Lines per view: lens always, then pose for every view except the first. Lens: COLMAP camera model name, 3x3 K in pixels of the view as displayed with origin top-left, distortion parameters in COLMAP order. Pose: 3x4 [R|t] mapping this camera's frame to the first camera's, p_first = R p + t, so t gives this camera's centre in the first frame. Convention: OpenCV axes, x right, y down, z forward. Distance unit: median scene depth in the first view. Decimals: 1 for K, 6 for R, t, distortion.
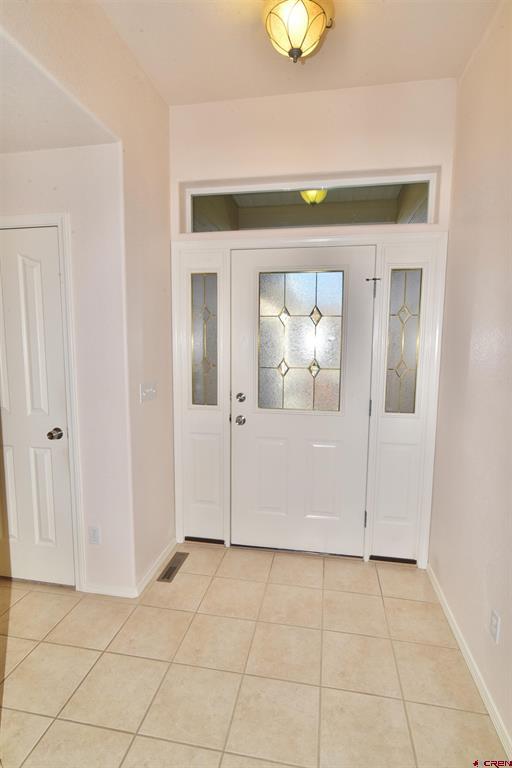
lens RADIAL K [[389.0, 0, 256.0], [0, 389.0, 384.0], [0, 0, 1]] dist [0.000654, 0.000478]
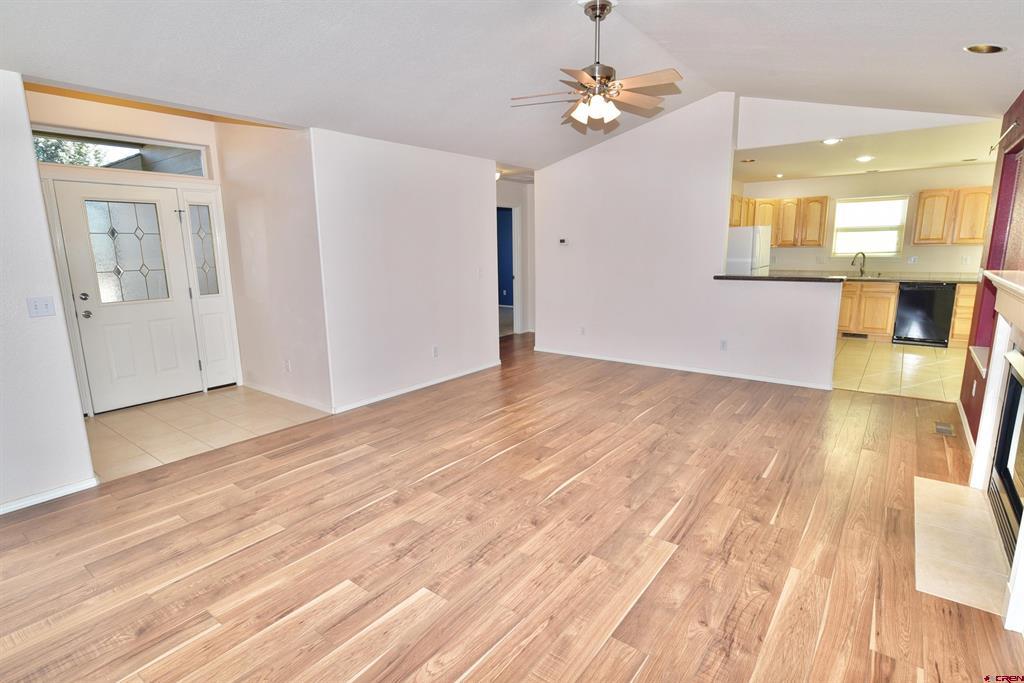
lens RADIAL K [[512.0, 0, 510.9], [0, 512.0, 345.1], [0, 0, 1]] dist [-0.007392, 0.002101]
pose [[0.457647, -0.182631, 0.870175, -0.920160], [0.113733, 0.982662, 0.146424, 0.111179], [-0.881830, 0.031957, 0.470484, -1.066250]]
